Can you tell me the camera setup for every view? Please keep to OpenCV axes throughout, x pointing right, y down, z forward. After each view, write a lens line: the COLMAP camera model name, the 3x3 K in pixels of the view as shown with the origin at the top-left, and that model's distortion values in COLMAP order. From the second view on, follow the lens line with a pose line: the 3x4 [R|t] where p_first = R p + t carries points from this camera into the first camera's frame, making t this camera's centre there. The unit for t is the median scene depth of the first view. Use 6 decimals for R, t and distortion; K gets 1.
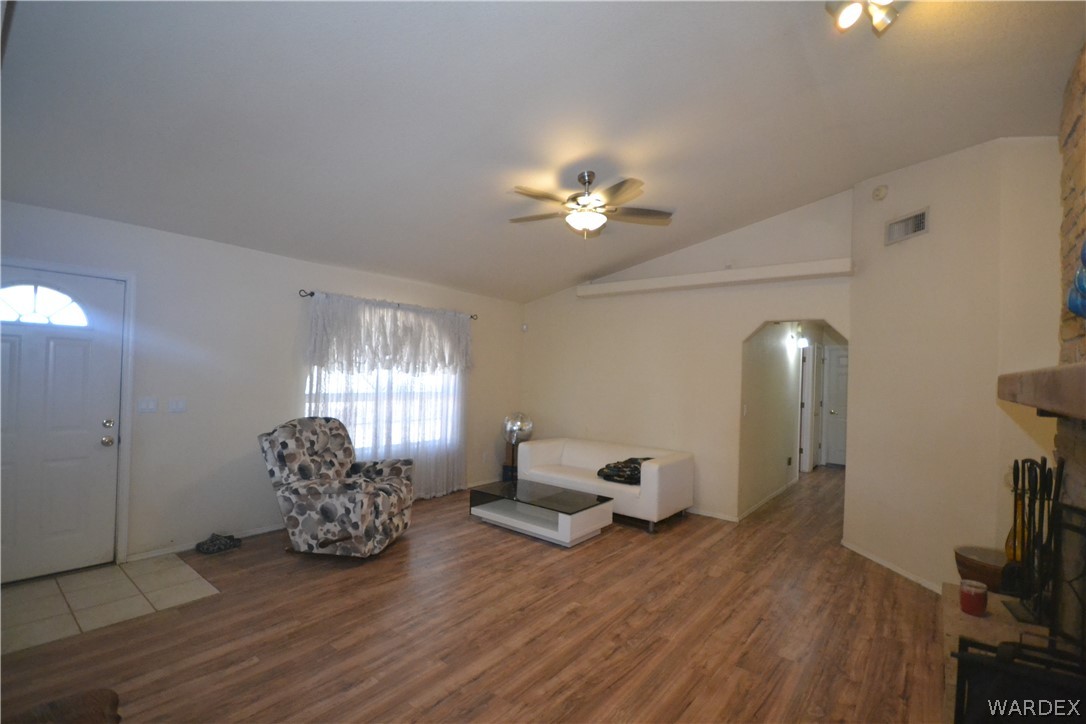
lens RADIAL K [[483.7, 0, 538.5], [0, 483.7, 372.6], [0, 0, 1]] dist [0.001148, 0.000129]
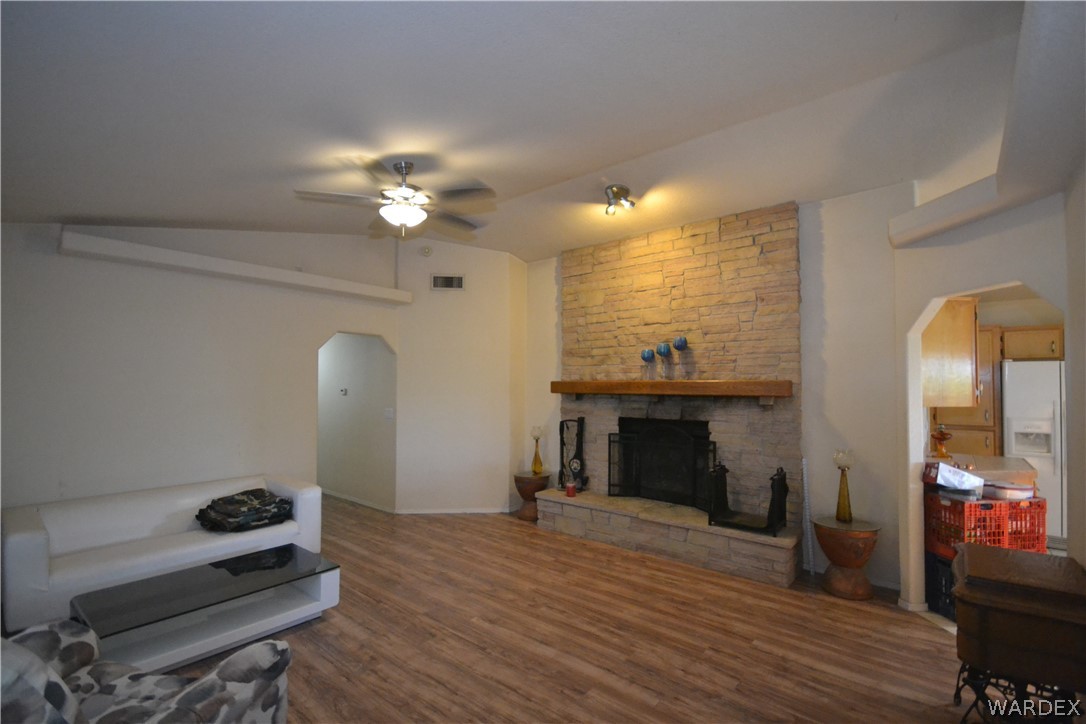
lens RADIAL K [[483.7, 0, 538.5], [0, 483.7, 372.6], [0, 0, 1]] dist [0.001148, 0.000129]
pose [[0.018491, -0.005823, 0.999812, -0.788264], [-0.001600, 0.999982, 0.005853, -0.030818], [-0.999828, -0.001708, 0.018481, 0.733774]]
